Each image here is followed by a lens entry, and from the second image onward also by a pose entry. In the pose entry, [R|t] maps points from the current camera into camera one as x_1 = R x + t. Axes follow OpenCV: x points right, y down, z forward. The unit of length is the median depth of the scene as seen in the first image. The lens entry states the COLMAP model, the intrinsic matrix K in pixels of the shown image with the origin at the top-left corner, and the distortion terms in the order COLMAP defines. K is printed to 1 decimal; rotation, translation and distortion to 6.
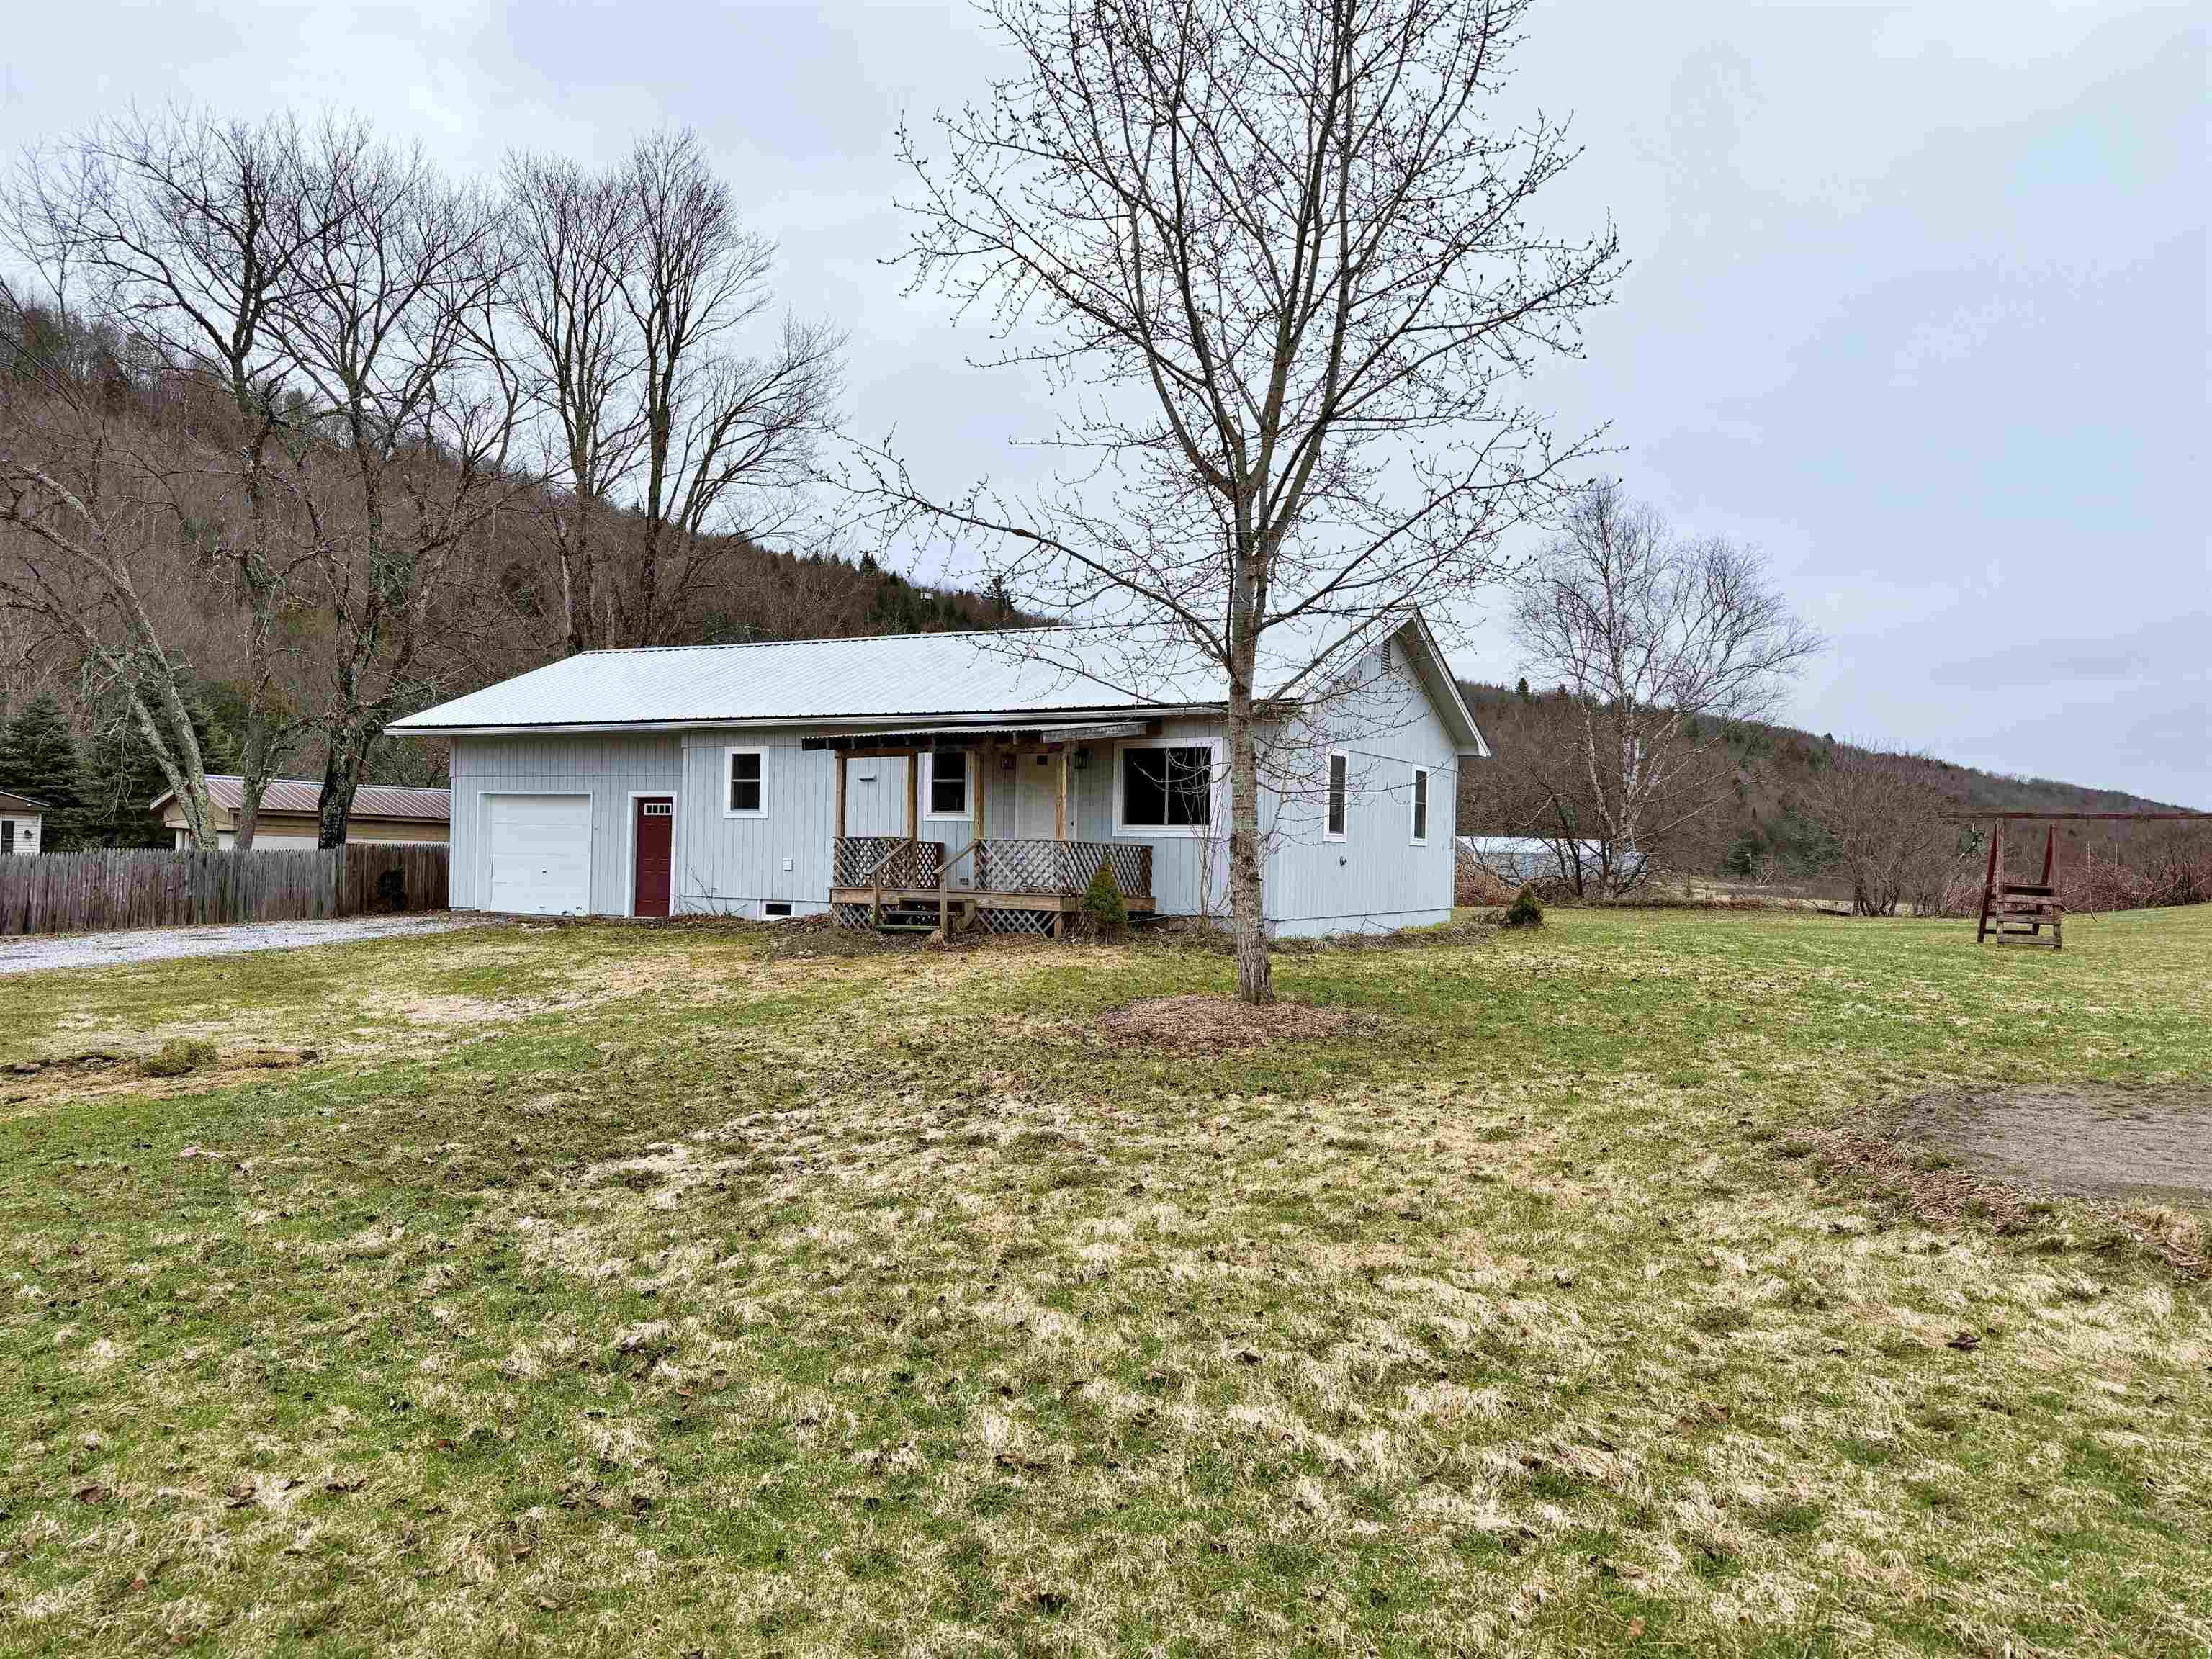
lens RADIAL K [[1506.6, 0, 1106.0], [0, 1506.6, 829.5], [0, 0, 1]] dist [0.001479, 0.000480]
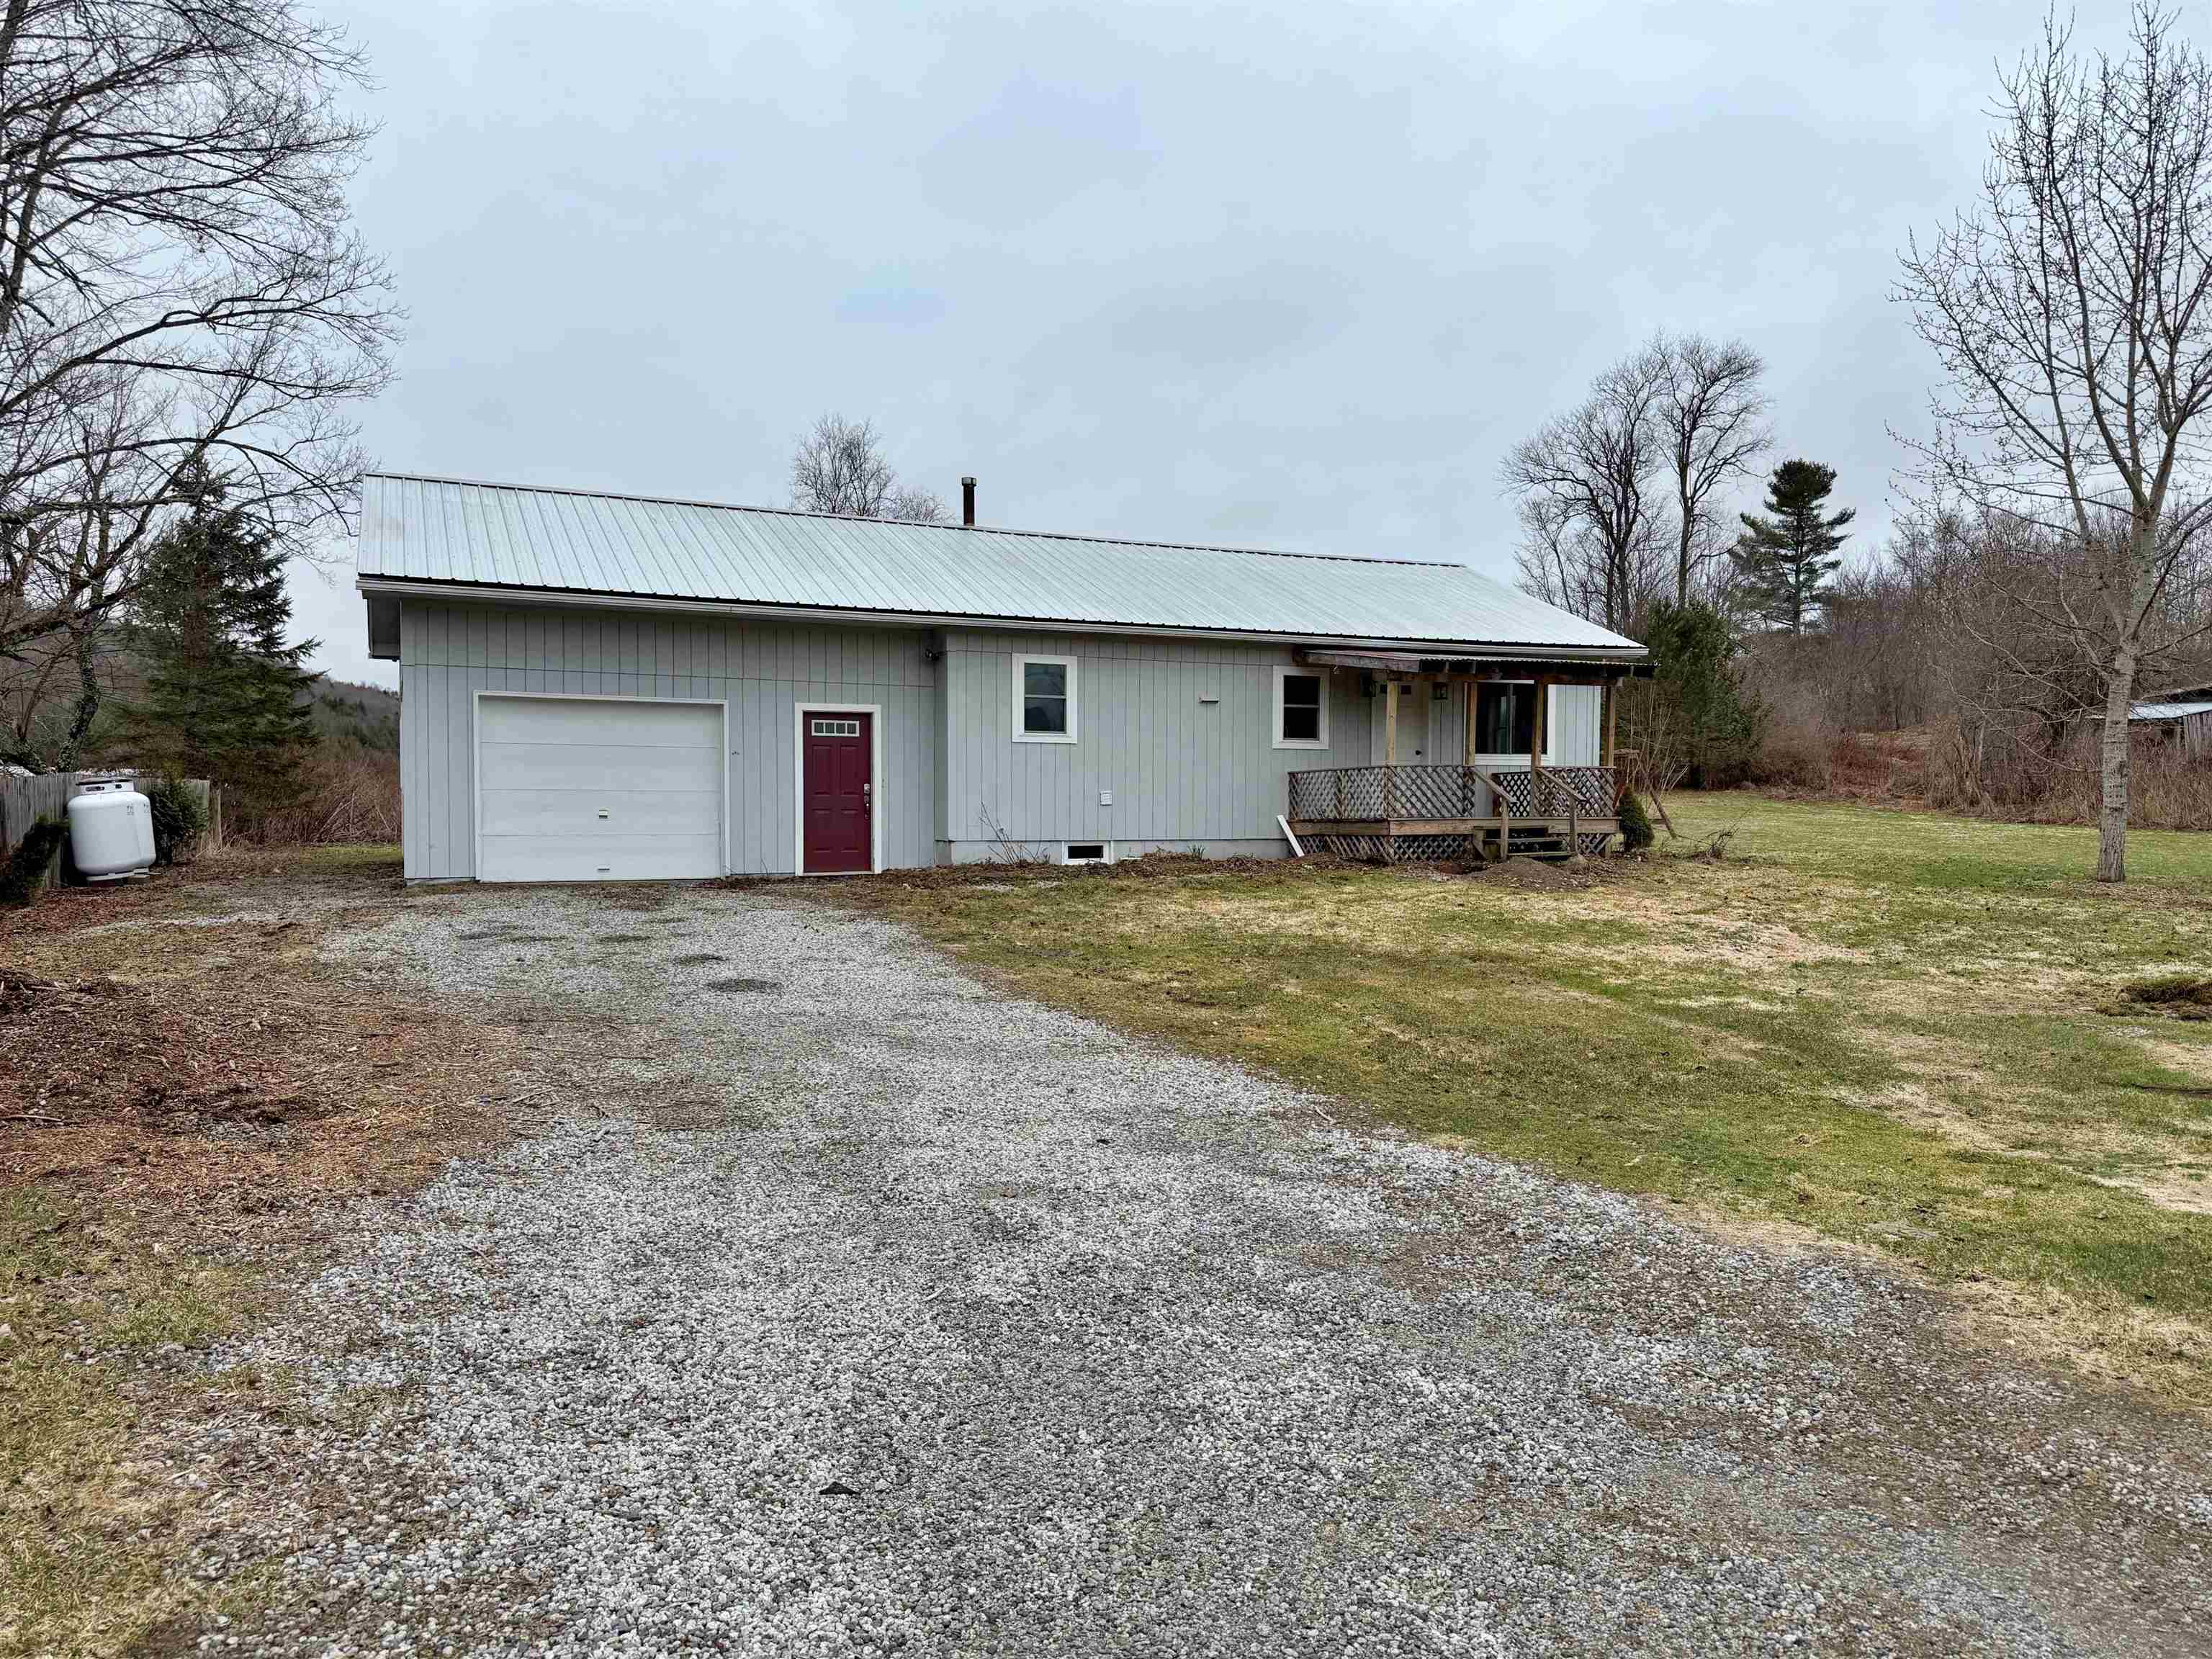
lens RADIAL K [[1554.5, 0, 1002.2], [0, 1554.5, 838.8], [0, 0, 1]] dist [0.094240, -0.001954]
pose [[0.631765, -0.039182, 0.774169, -1.016142], [-0.003411, 0.998571, 0.053323, -0.000700], [-0.775153, -0.036329, 0.630729, 0.531873]]
